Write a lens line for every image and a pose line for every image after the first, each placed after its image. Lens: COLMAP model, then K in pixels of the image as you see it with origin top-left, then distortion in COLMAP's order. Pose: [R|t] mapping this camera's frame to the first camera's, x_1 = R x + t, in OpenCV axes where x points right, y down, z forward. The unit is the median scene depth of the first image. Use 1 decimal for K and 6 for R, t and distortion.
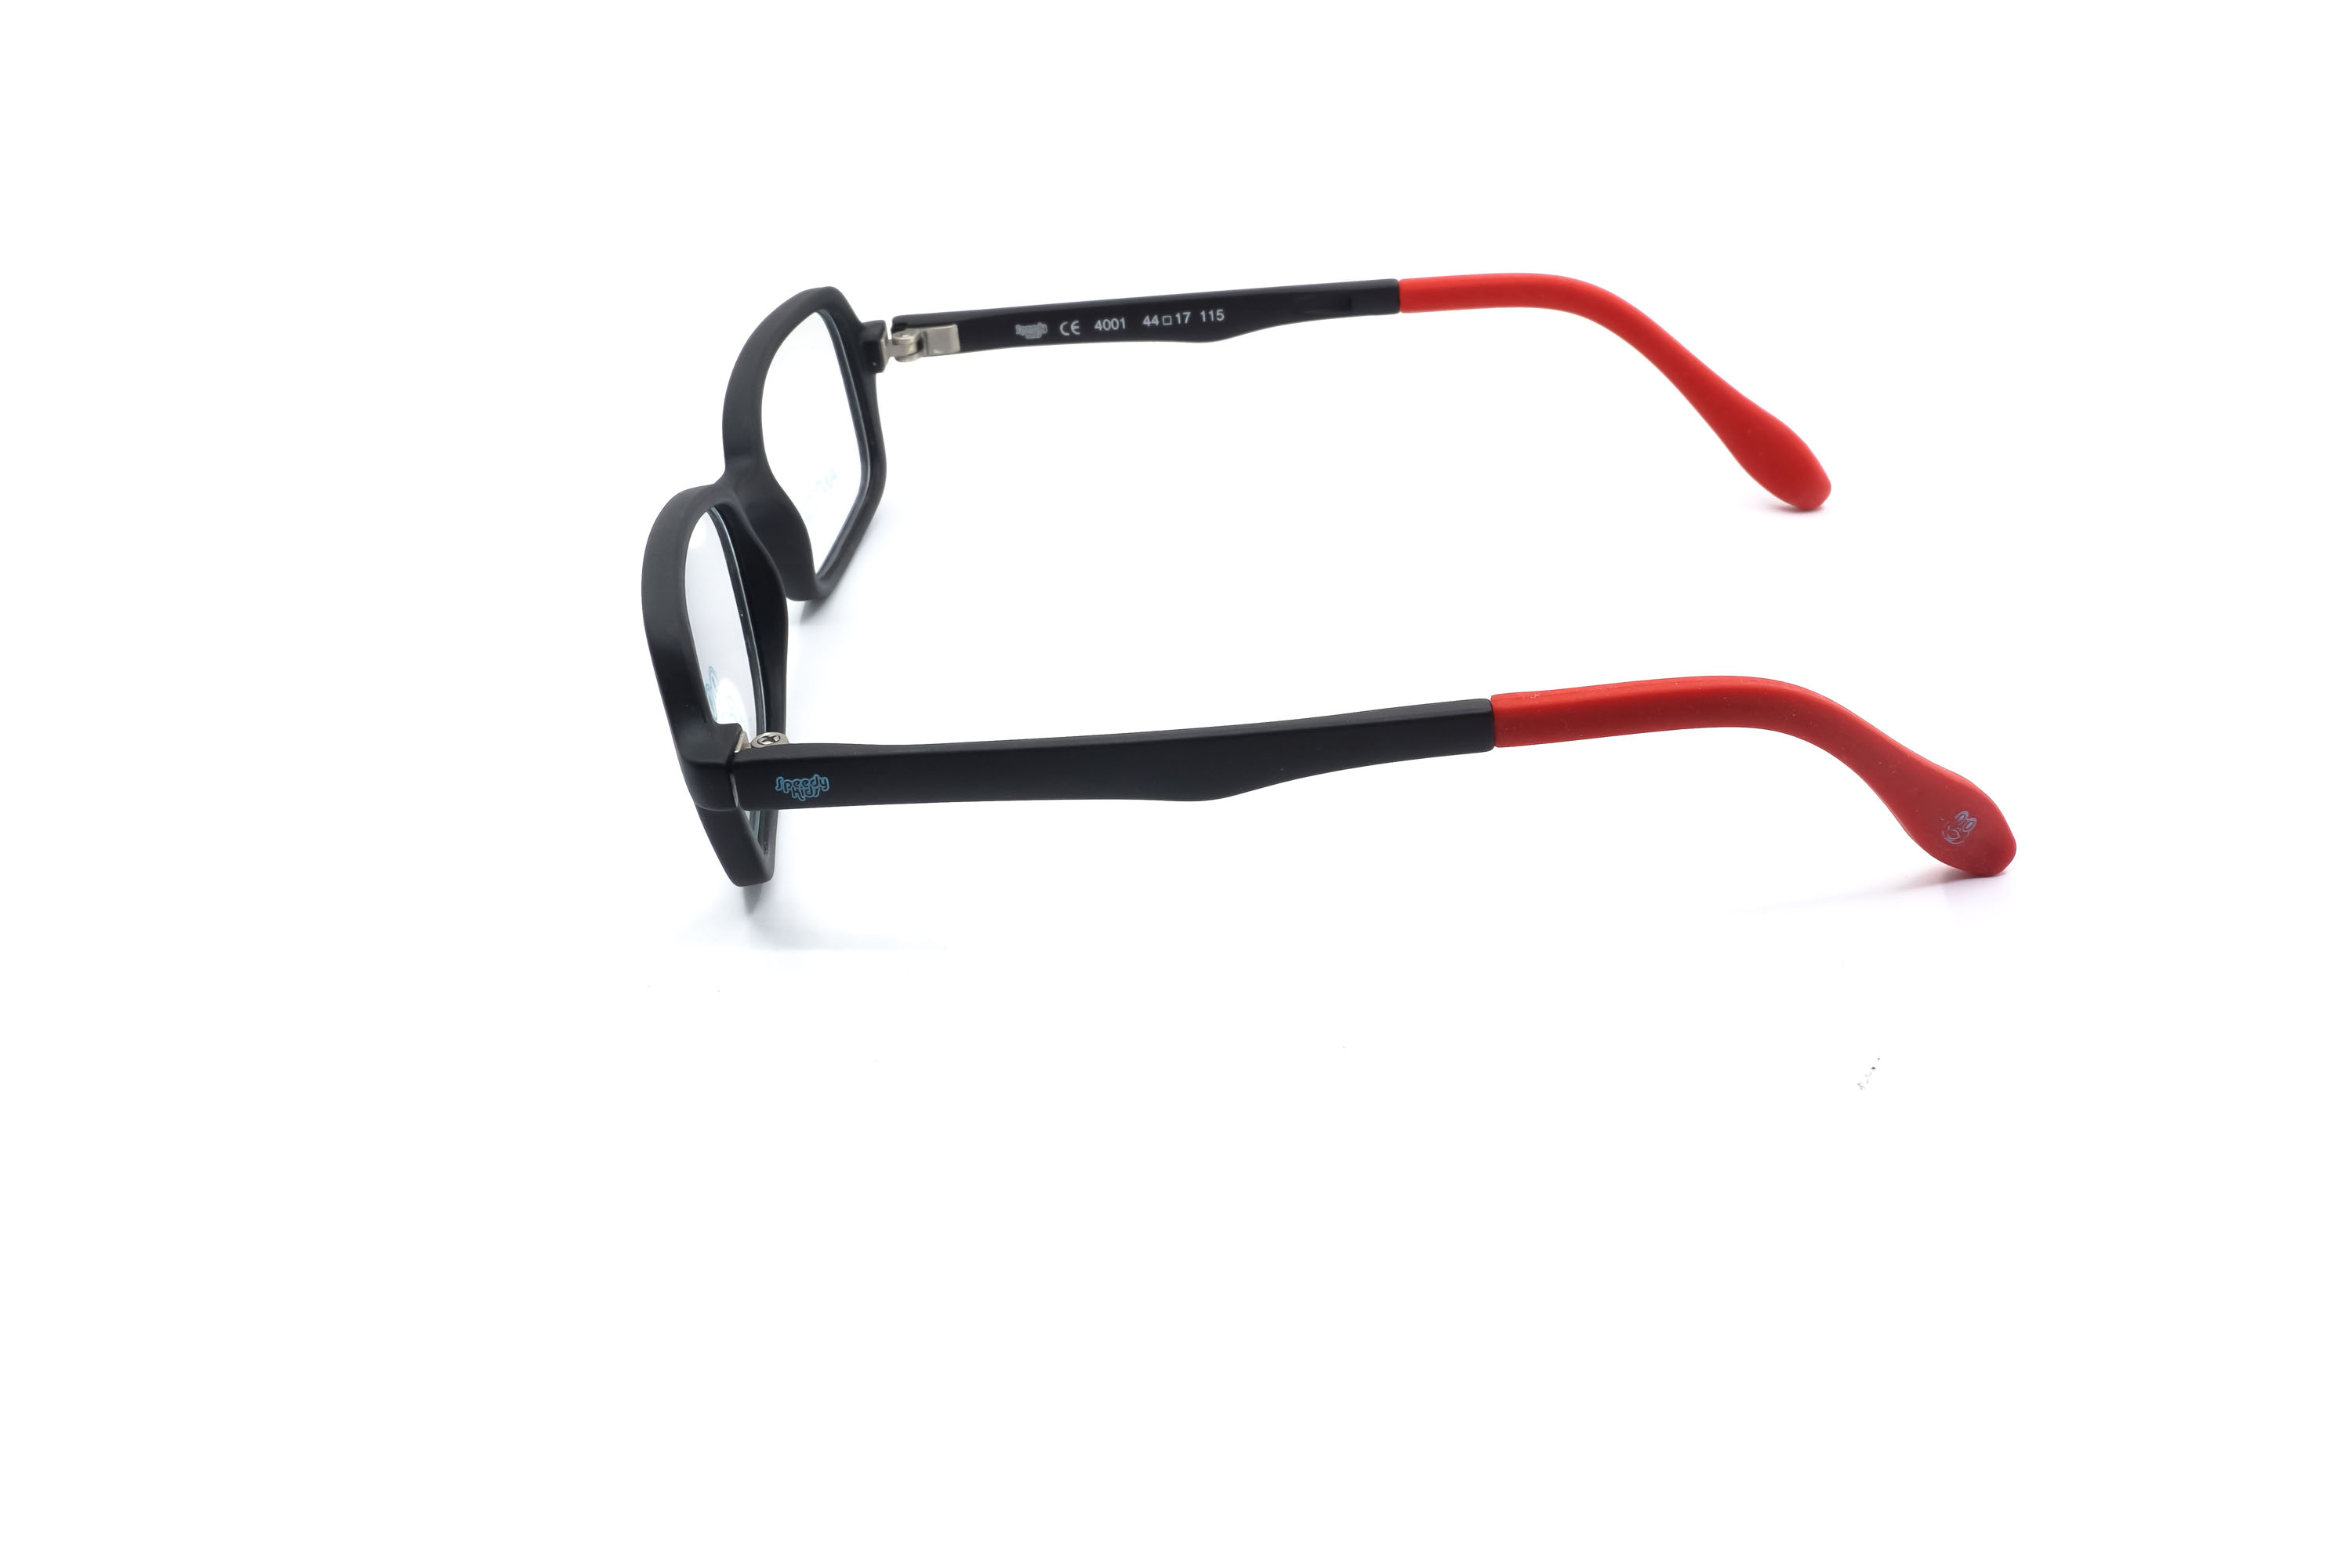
lens RADIAL K [[2380.6, 0, 1172.1], [0, 2380.6, 782.9], [0, 0, 1]] dist [0.022243, 0.000000]
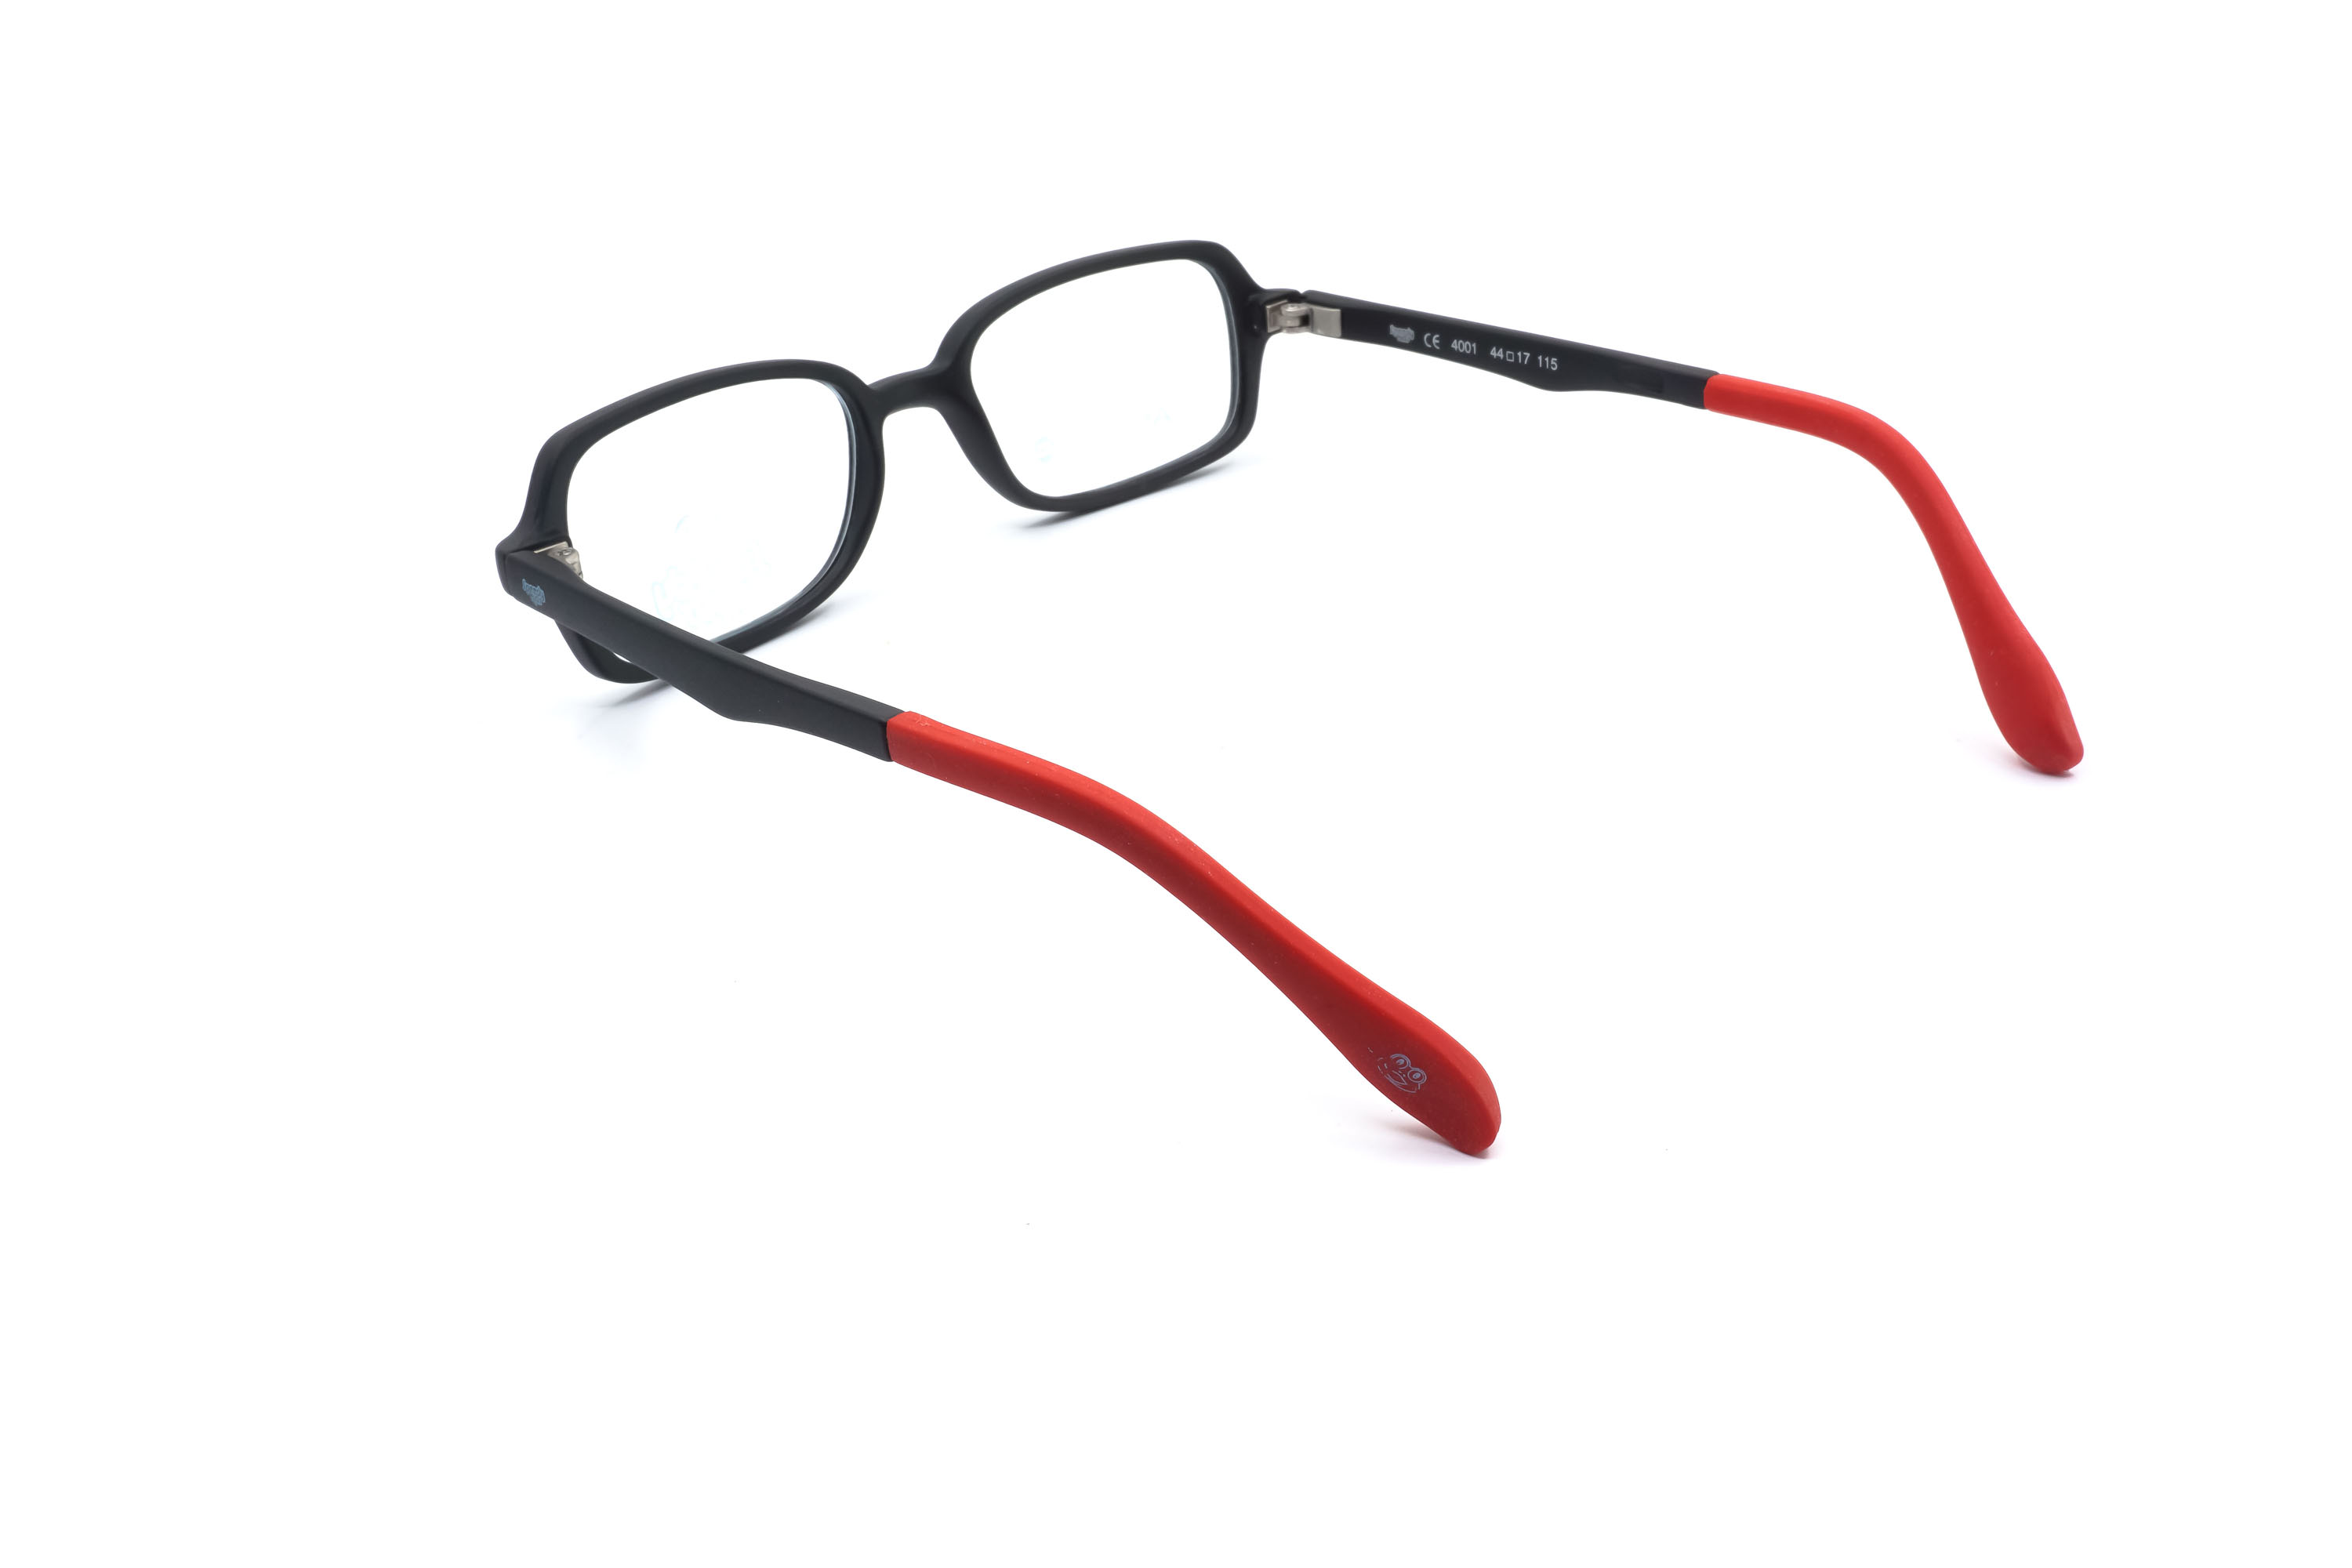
lens RADIAL K [[2380.6, 0, 1177.1], [0, 2380.6, 788.1], [0, 0, 1]] dist [0.022243, 0.000000]
pose [[0.709283, 0.351838, -0.610841, 0.547847], [-0.342821, 0.929326, 0.137212, -0.119581], [0.615947, 0.112087, 0.779773, 0.197186]]
